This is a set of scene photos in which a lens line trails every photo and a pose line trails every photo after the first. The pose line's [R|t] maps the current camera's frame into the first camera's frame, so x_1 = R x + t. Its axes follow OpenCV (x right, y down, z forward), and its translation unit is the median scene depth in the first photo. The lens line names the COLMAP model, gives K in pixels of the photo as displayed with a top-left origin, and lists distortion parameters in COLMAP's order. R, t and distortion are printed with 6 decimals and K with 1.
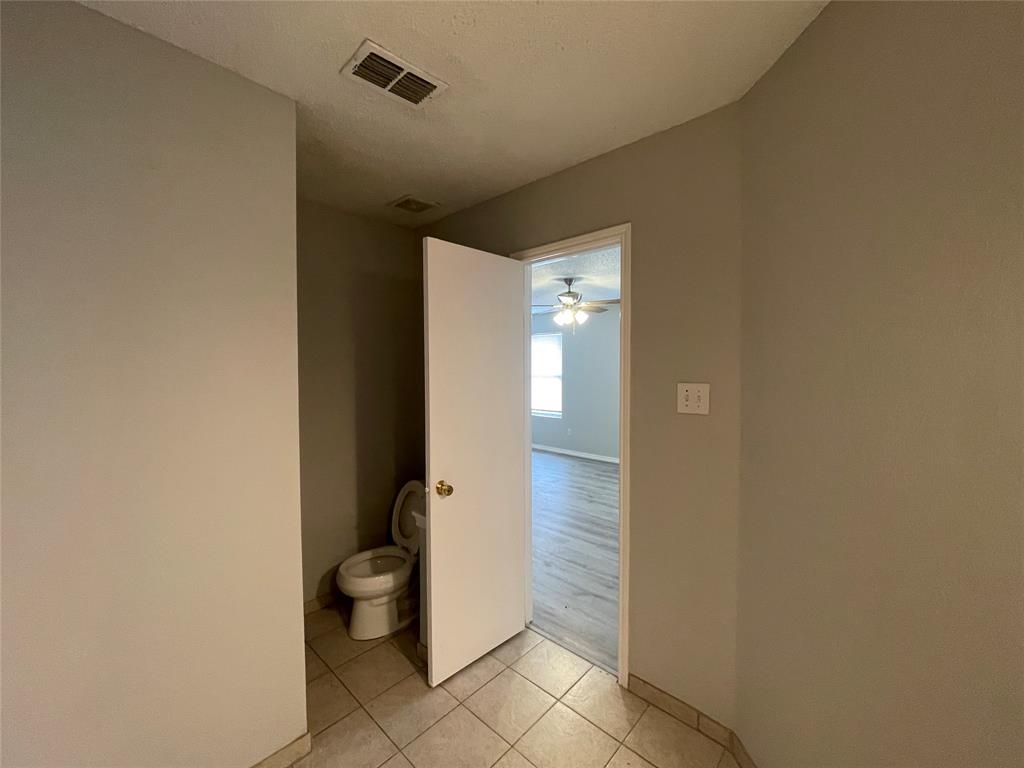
lens RADIAL K [[411.8, 0, 509.6], [0, 411.8, 382.5], [0, 0, 1]] dist [-0.003699, 0.000371]
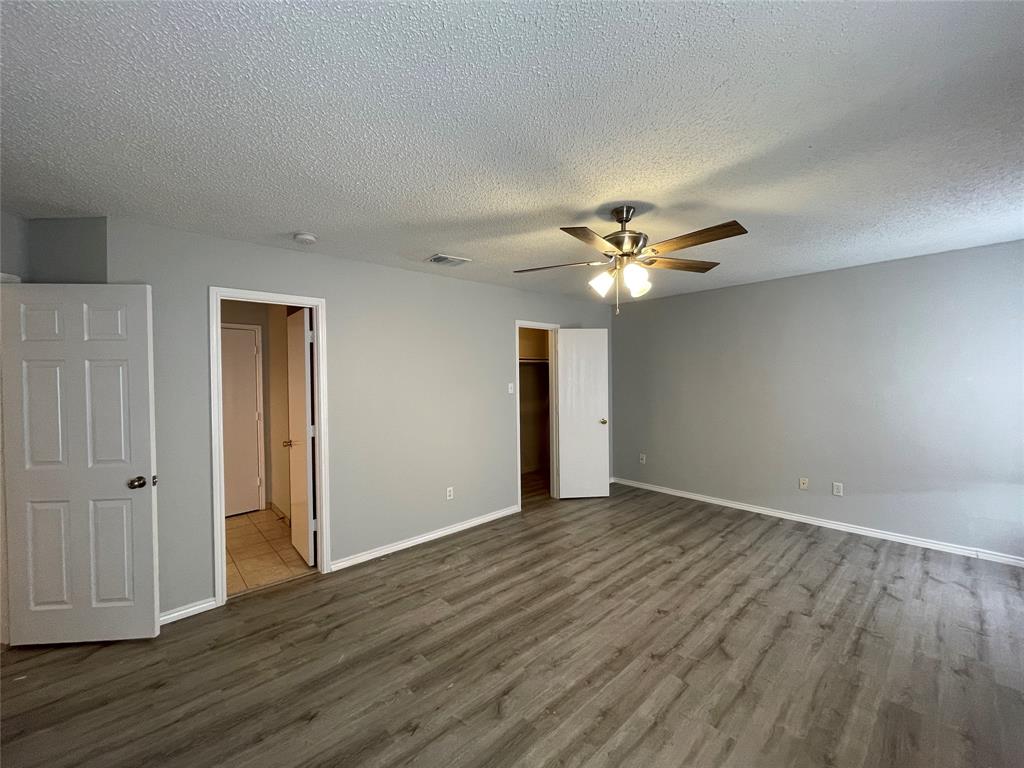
lens RADIAL K [[411.8, 0, 509.6], [0, 411.8, 382.5], [0, 0, 1]] dist [-0.003699, 0.000371]
pose [[-0.085417, 0.019491, -0.996155, 0.685637], [-0.021307, 0.999544, 0.021385, -0.035999], [0.996117, 0.023052, -0.084962, 0.899317]]
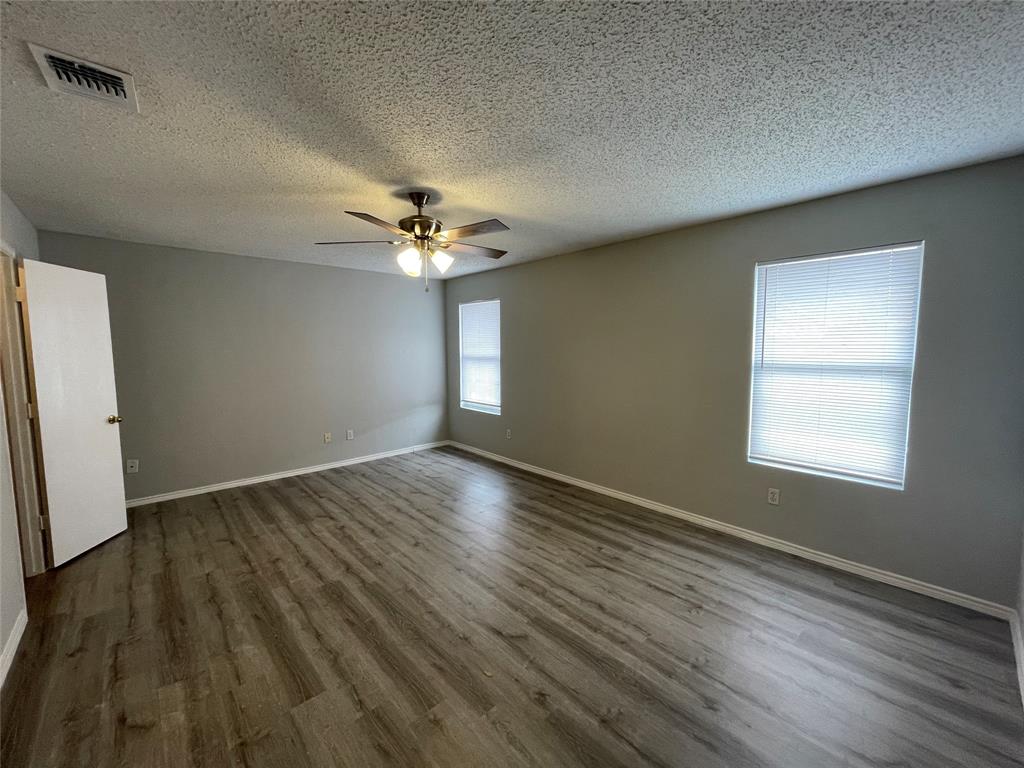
lens RADIAL K [[411.8, 0, 509.6], [0, 411.8, 382.5], [0, 0, 1]] dist [-0.003699, 0.000371]
pose [[0.996464, 0.005670, -0.083830, 0.314473], [-0.001276, 0.998626, 0.052383, -0.016211], [0.084012, -0.052091, 0.995102, 0.408945]]
